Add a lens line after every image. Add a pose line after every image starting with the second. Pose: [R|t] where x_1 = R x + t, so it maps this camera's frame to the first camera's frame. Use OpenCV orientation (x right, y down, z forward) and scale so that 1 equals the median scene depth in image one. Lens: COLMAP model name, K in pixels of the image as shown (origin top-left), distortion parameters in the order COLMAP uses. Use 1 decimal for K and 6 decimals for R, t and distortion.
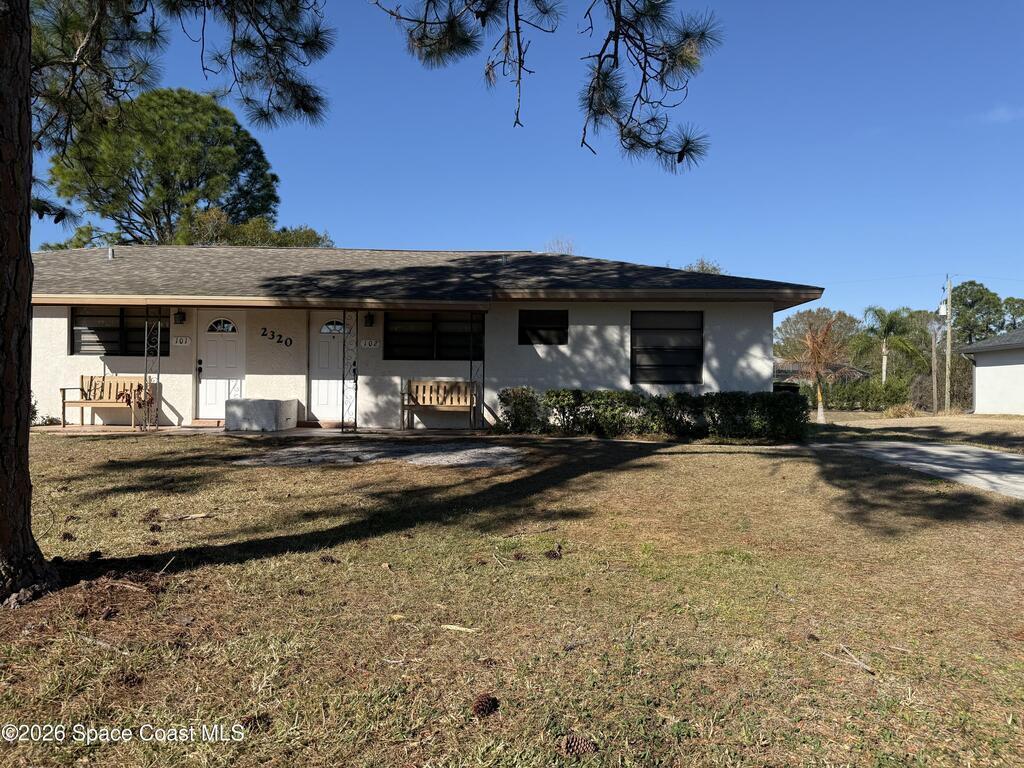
lens RADIAL K [[727.2, 0, 512.0], [0, 727.2, 384.0], [0, 0, 1]] dist [-0.008575, -0.003572]
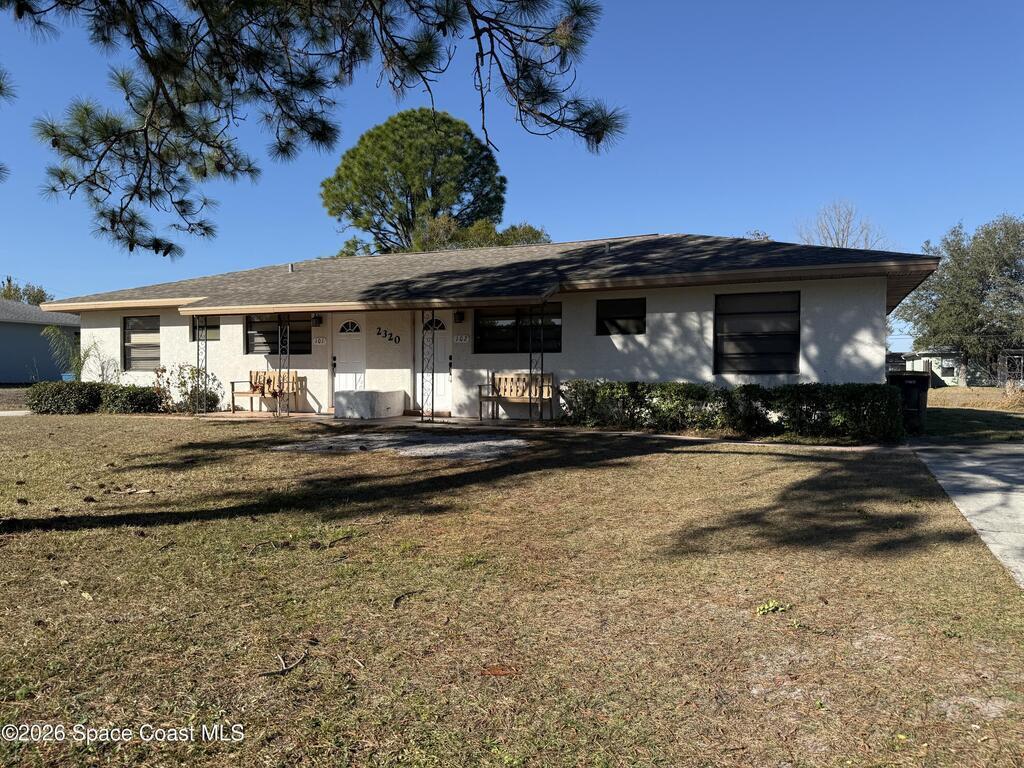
lens RADIAL K [[712.5, 0, 509.2], [0, 712.5, 413.1], [0, 0, 1]] dist [0.006082, -0.001540]
pose [[0.916779, 0.014717, -0.399125, 0.288511], [0.009846, 0.998184, 0.059422, -0.007979], [0.399275, -0.058407, 0.914969, 0.060618]]
